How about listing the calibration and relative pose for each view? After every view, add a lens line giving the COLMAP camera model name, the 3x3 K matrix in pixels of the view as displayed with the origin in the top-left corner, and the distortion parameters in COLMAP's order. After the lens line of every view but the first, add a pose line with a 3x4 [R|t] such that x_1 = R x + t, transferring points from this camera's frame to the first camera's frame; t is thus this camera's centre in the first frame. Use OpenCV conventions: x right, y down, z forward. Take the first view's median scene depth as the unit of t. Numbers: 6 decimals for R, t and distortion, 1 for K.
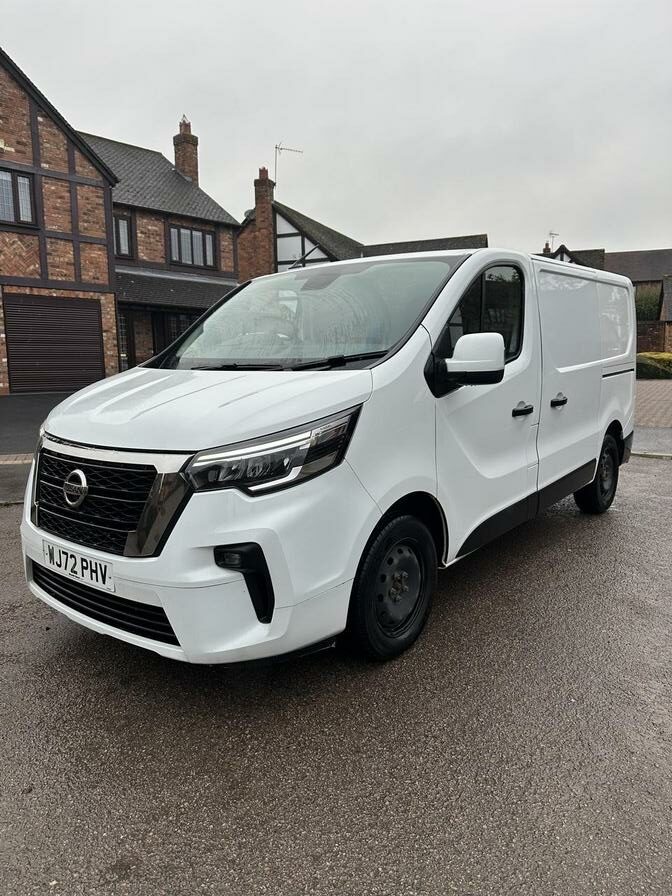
lens RADIAL K [[637.4, 0, 335.5], [0, 637.4, 443.3], [0, 0, 1]] dist [-0.000078, -0.005973]
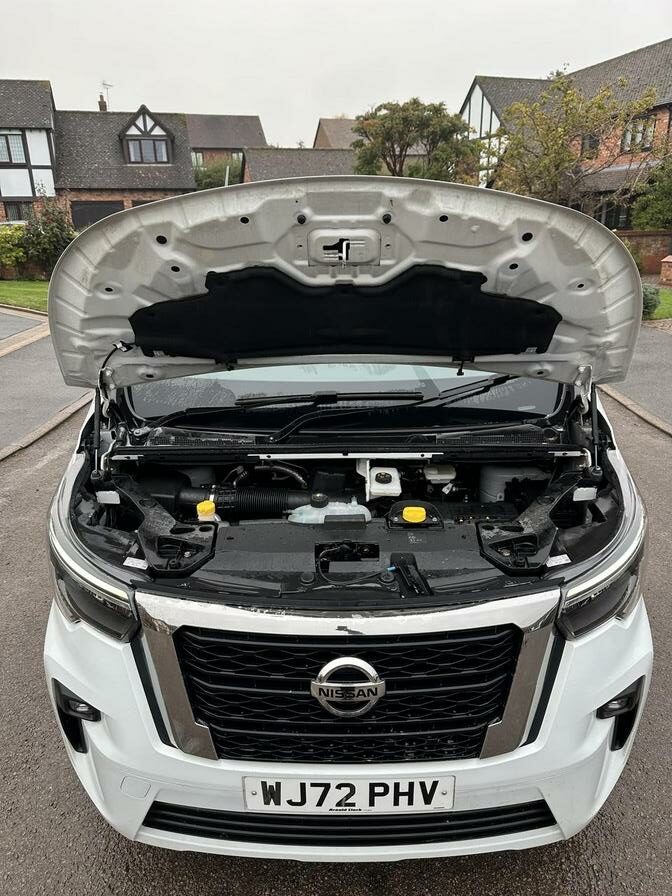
lens RADIAL K [[625.6, 0, 343.6], [0, 625.6, 449.7], [0, 0, 1]] dist [0.100309, -0.175503]
pose [[0.781544, -0.211595, 0.586870, -0.714504], [0.080610, 0.967089, 0.241333, -0.289839], [-0.618620, -0.141305, 0.772879, 0.577905]]
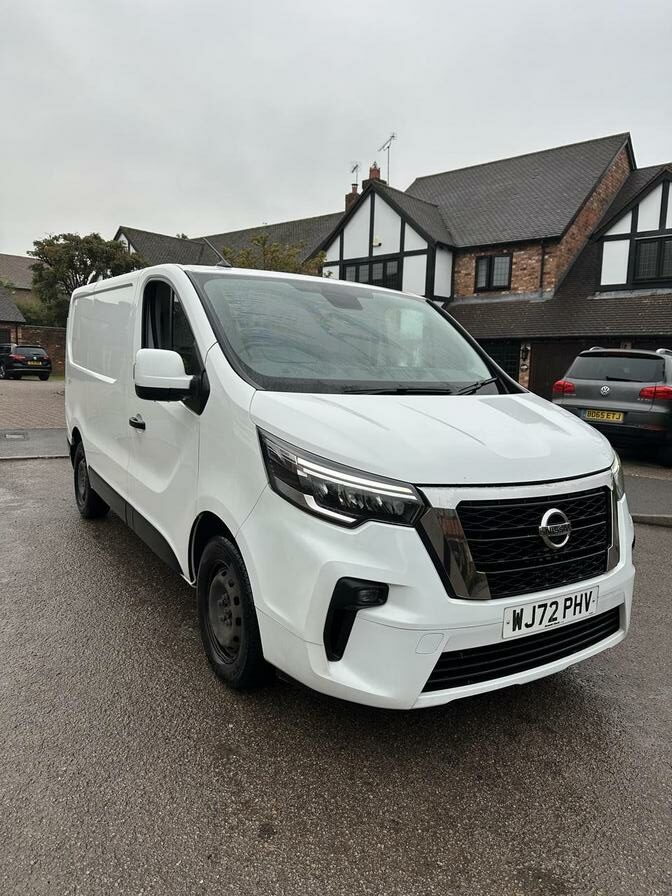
lens RADIAL K [[625.6, 0, 343.6], [0, 625.6, 449.7], [0, 0, 1]] dist [0.100309, -0.175503]
pose [[0.317557, -0.100561, 0.942892, -1.367858], [0.083987, 0.993436, 0.077665, -0.141893], [-0.944512, 0.054527, 0.323919, 0.990556]]
